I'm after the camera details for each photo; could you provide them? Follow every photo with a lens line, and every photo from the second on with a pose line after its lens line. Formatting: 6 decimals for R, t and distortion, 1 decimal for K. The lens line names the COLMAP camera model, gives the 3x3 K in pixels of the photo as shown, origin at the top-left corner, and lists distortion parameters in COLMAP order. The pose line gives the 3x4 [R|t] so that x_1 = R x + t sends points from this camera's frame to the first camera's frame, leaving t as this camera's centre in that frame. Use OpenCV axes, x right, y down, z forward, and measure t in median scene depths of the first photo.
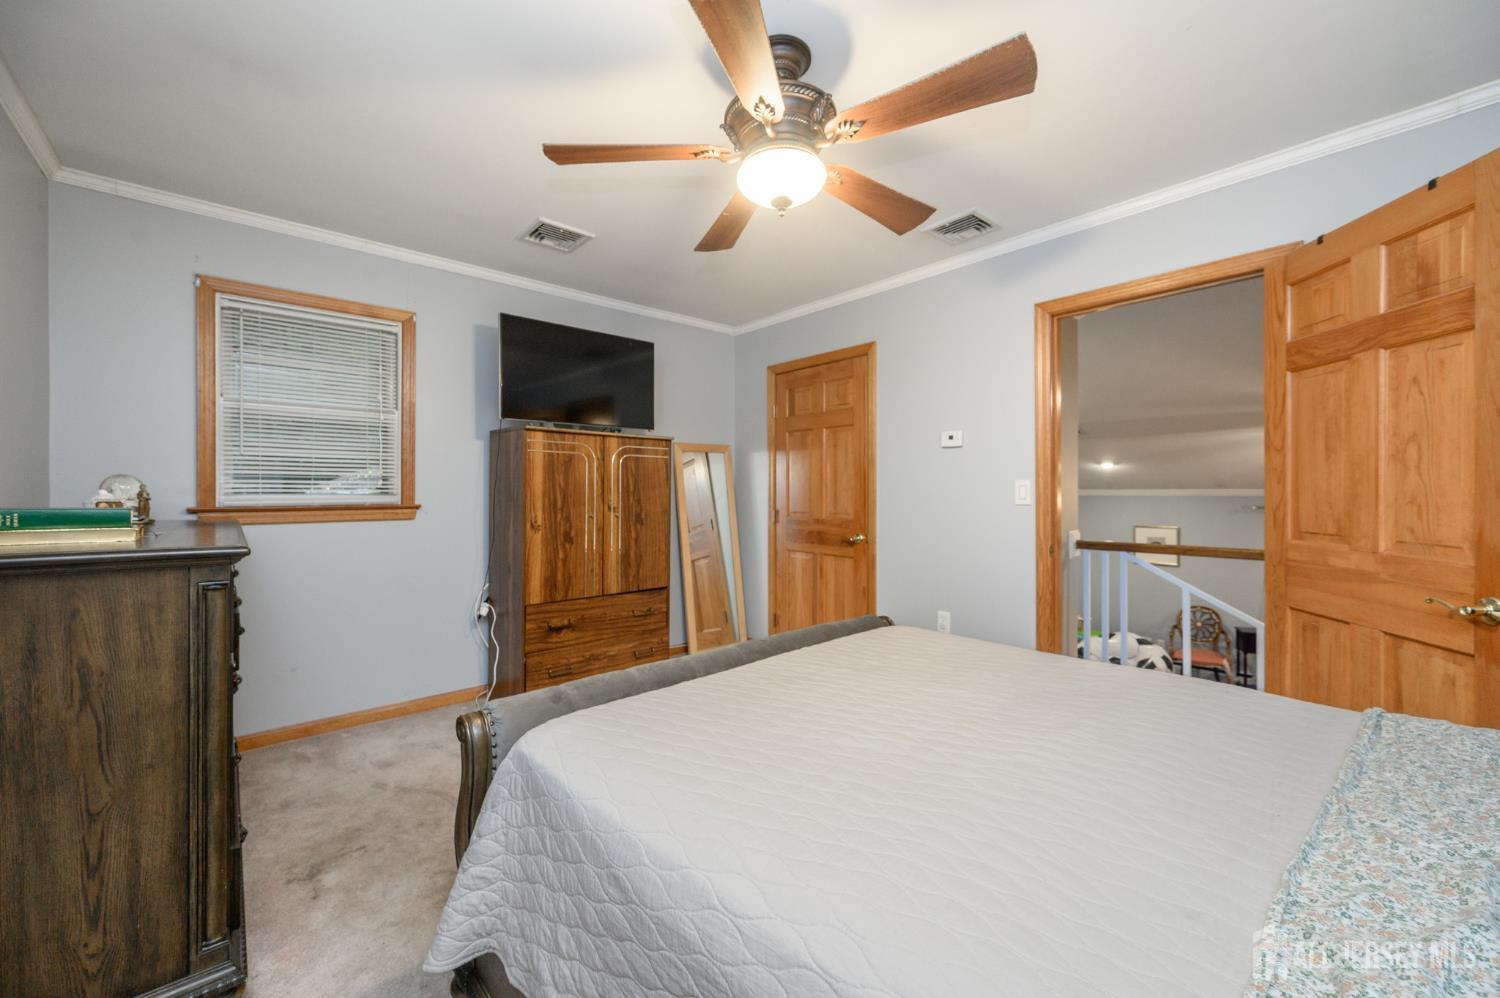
lens RADIAL K [[588.5, 0, 751.7], [0, 588.5, 495.4], [0, 0, 1]] dist [-0.001526, -0.000033]
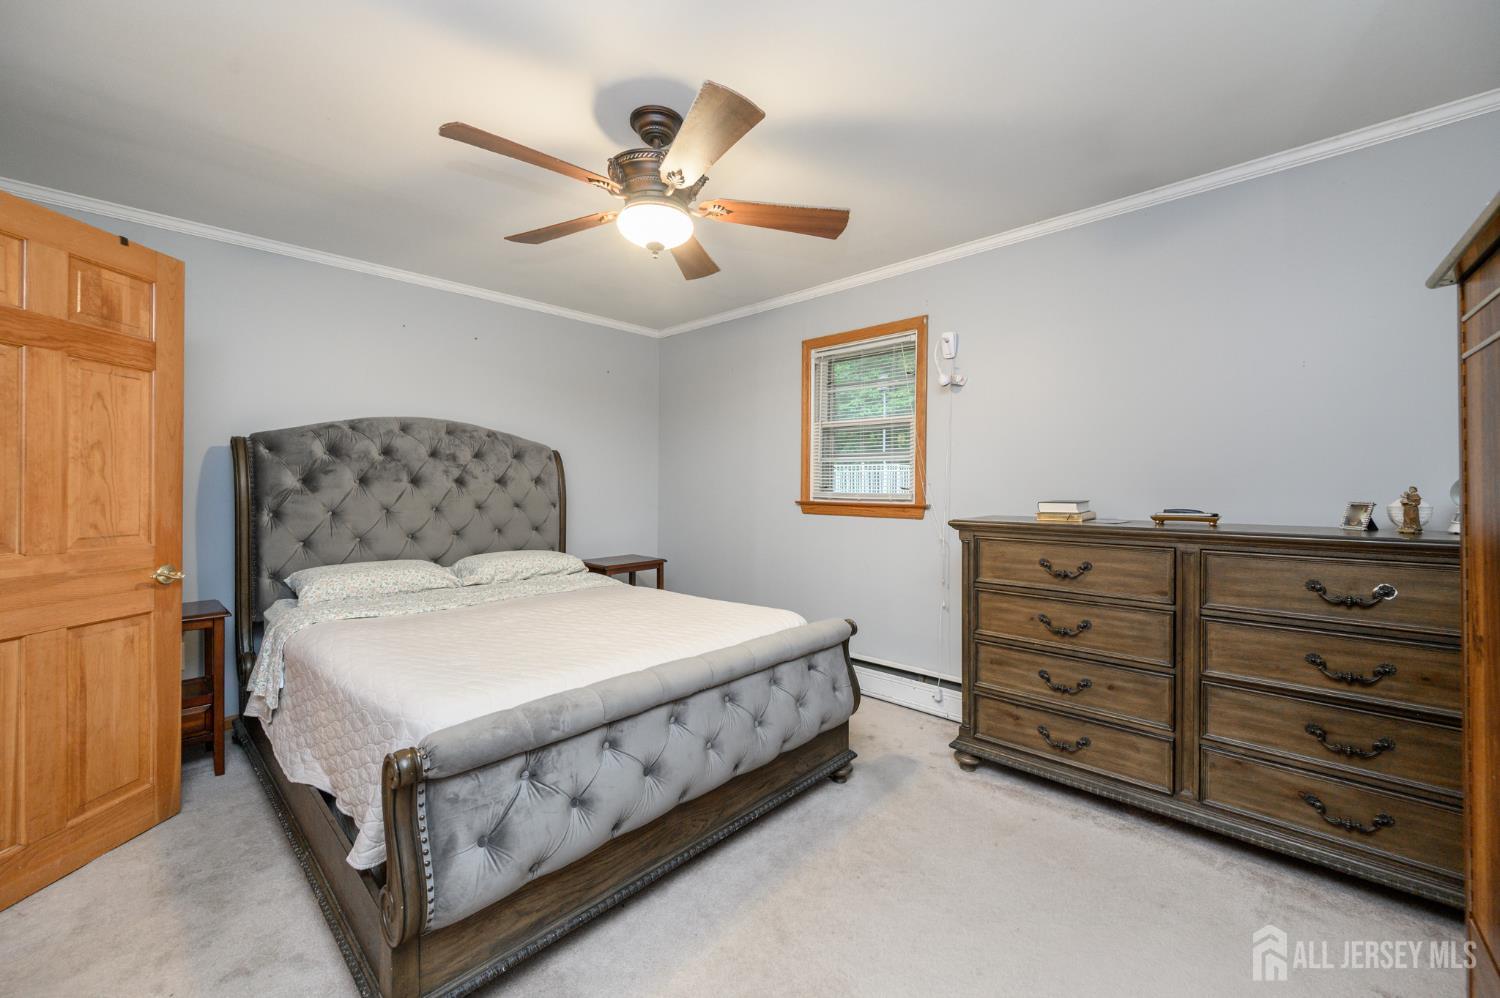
lens RADIAL K [[588.5, 0, 751.7], [0, 588.5, 495.4], [0, 0, 1]] dist [-0.001526, -0.000033]
pose [[-0.996224, -0.004940, -0.086680, -0.038653], [-0.007035, 0.999690, 0.023871, -0.036992], [0.086535, 0.024390, -0.995950, 2.255570]]
